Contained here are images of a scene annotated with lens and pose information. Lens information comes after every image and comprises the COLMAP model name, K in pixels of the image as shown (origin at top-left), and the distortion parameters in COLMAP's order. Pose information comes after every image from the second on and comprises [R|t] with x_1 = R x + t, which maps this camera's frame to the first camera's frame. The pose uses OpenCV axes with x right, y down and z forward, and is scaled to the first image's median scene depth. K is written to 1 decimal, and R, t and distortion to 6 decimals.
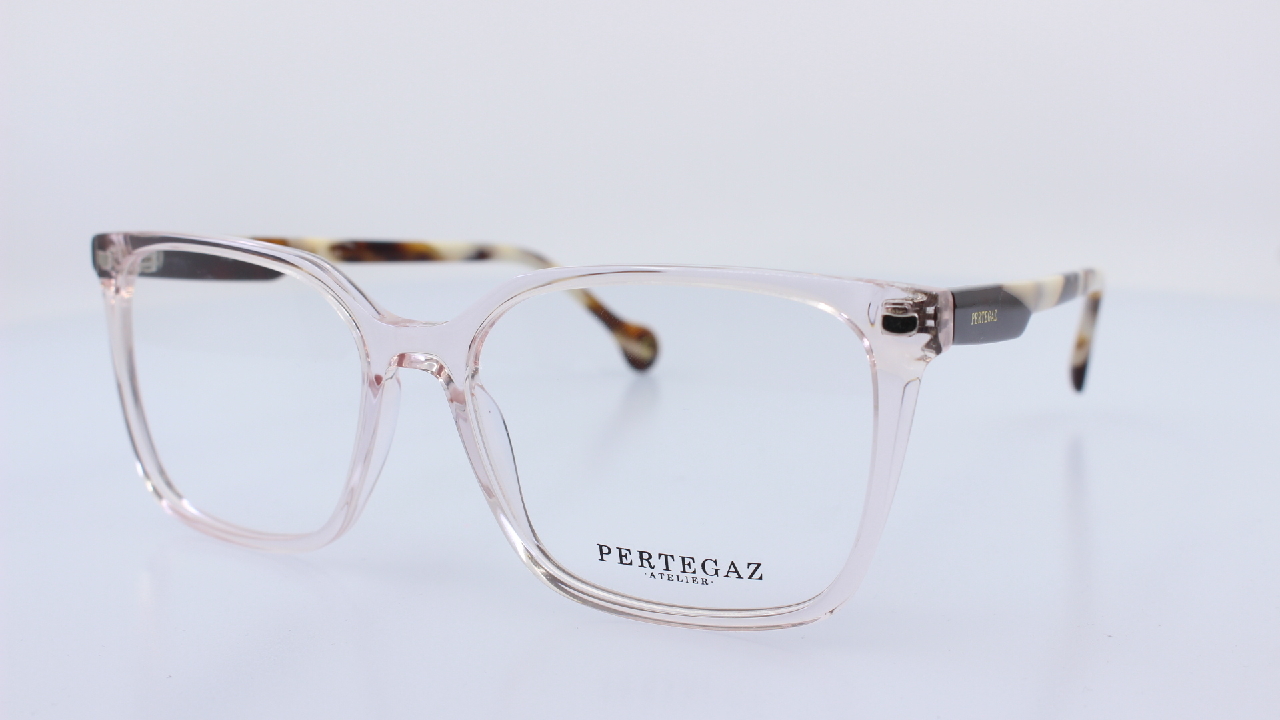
lens RADIAL K [[1846.1, 0, 633.3], [0, 1846.1, 359.2], [0, 0, 1]] dist [-0.251476, 0.000000]
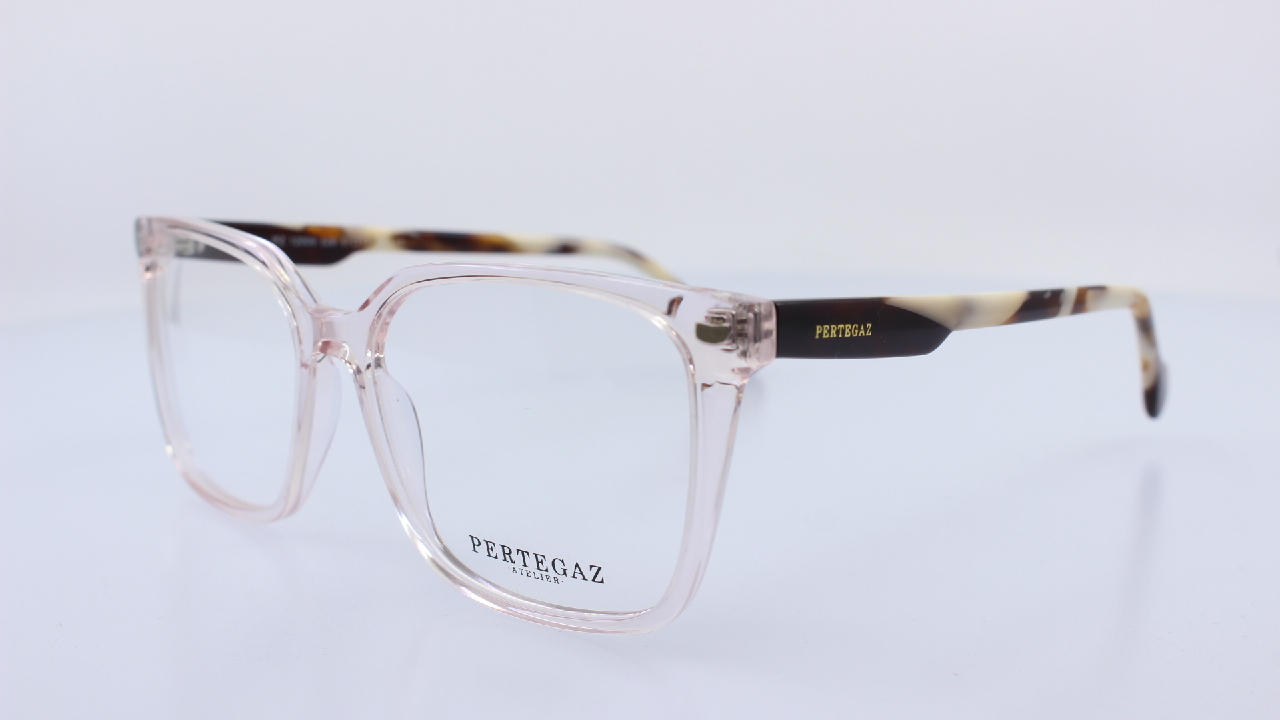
lens RADIAL K [[1846.1, 0, 641.7], [0, 1846.1, 360.0], [0, 0, 1]] dist [-0.251476, 0.000000]
pose [[0.966082, 0.050964, -0.253156, 0.328850], [-0.049827, 0.998698, 0.010902, -0.012766], [0.253382, 0.002082, 0.967364, 0.037120]]
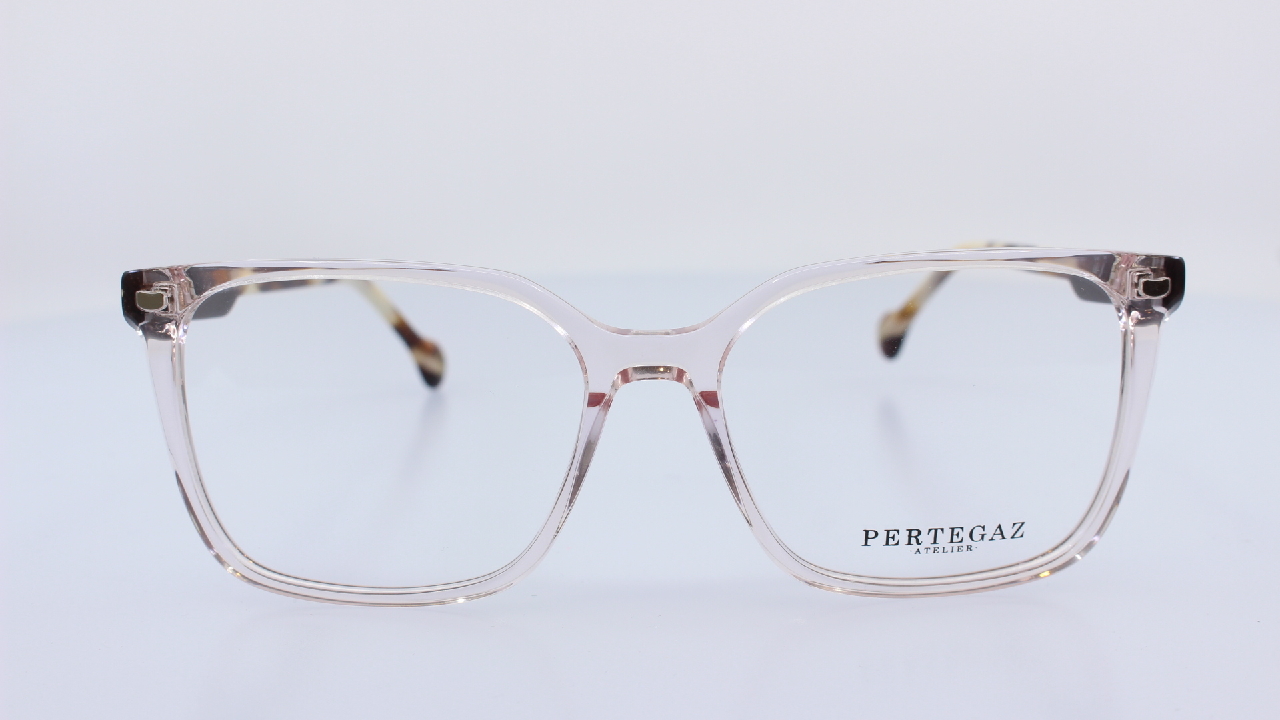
lens RADIAL K [[1846.1, 0, 647.4], [0, 1846.1, 364.8], [0, 0, 1]] dist [-0.251476, 0.000000]
pose [[0.863403, -0.101675, 0.494163, -0.619846], [0.099624, 0.994555, 0.030568, -0.033570], [-0.494580, 0.022838, 0.868832, 0.177059]]
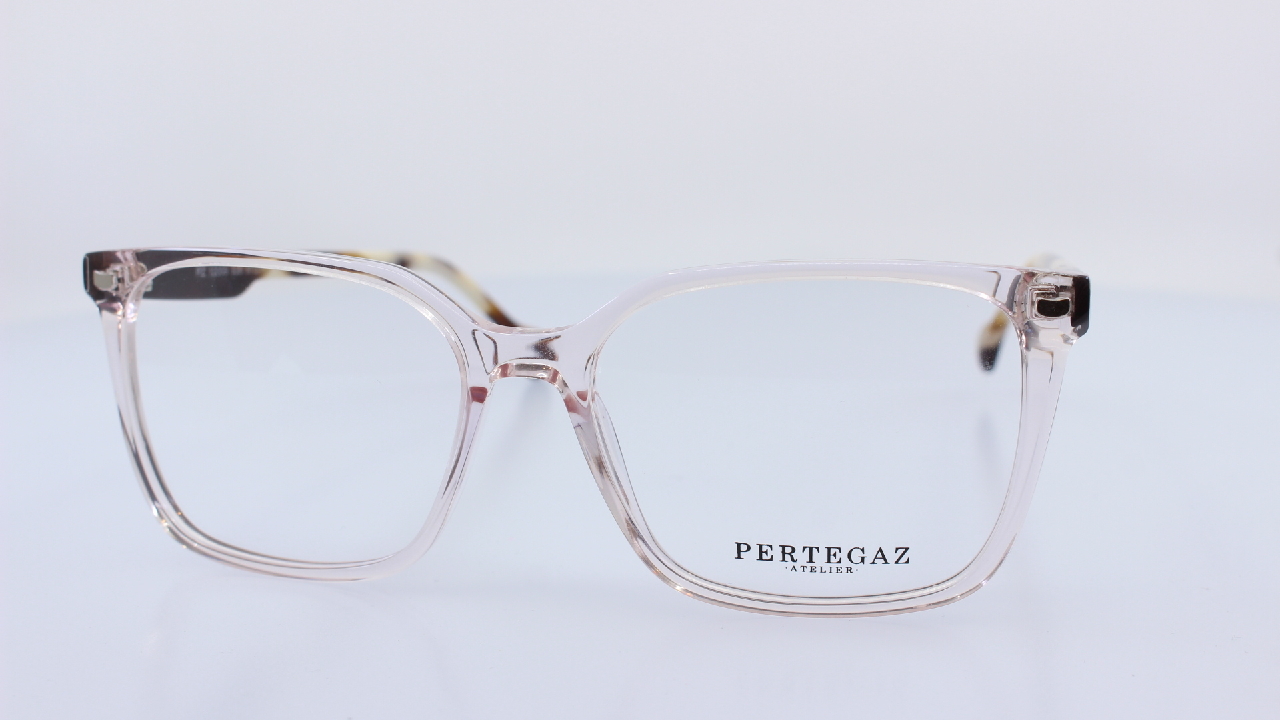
lens RADIAL K [[1846.1, 0, 645.2], [0, 1846.1, 361.1], [0, 0, 1]] dist [-0.251476, 0.000000]
pose [[0.961573, -0.049667, 0.270021, -0.333047], [0.051128, 0.998691, 0.001624, -0.001674], [-0.269748, 0.012244, 0.962853, 0.053868]]
